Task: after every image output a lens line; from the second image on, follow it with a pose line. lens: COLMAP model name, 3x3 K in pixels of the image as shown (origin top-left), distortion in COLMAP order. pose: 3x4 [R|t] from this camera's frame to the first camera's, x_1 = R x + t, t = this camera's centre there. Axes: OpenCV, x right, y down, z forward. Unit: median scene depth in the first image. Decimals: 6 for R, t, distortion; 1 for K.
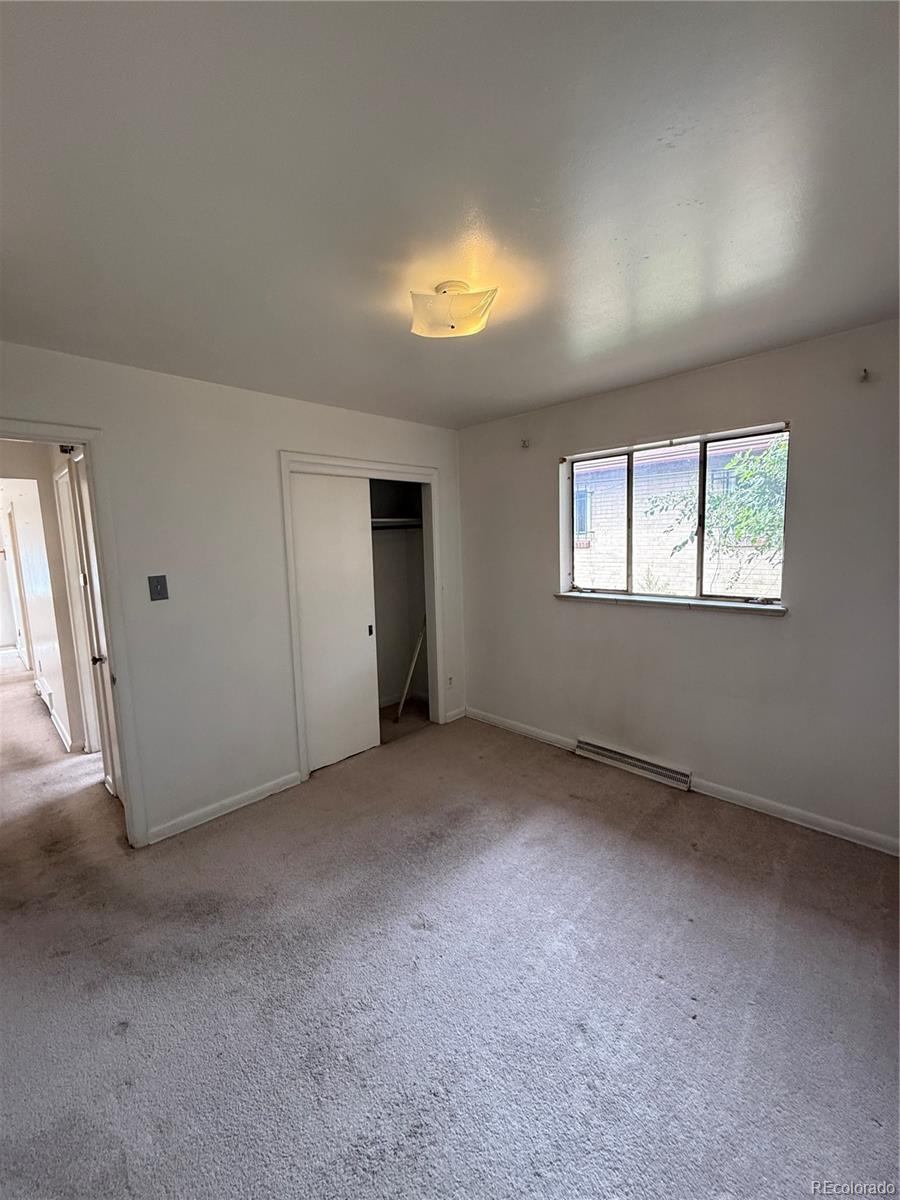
lens RADIAL K [[479.1, 0, 472.4], [0, 479.1, 598.8], [0, 0, 1]] dist [0.002857, 0.000102]
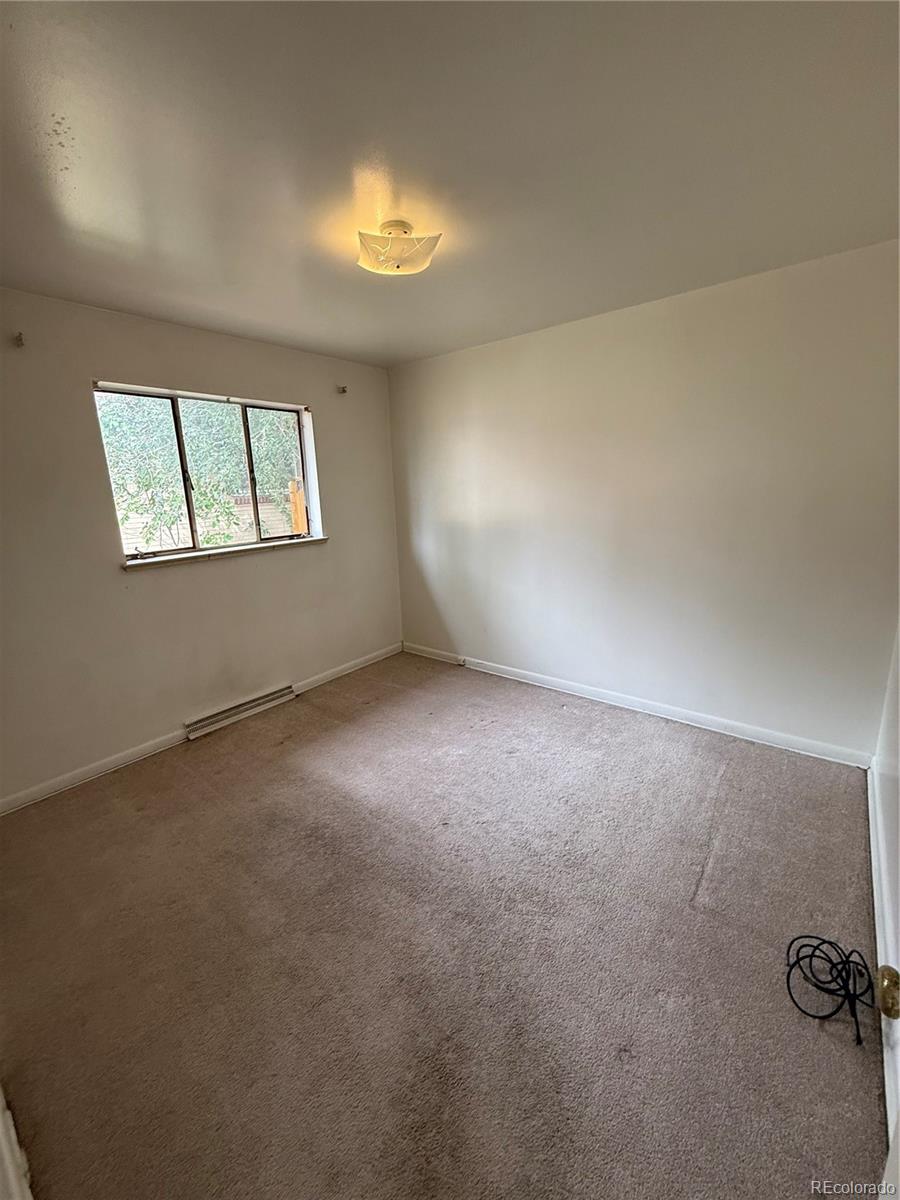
lens RADIAL K [[472.1, 0, 431.6], [0, 472.1, 593.2], [0, 0, 1]] dist [0.000966, -0.000001]
pose [[-0.060842, -0.187667, 0.980346, -0.716209], [0.163464, 0.967032, 0.195263, -0.038259], [-0.984671, 0.172132, -0.028160, 0.644491]]
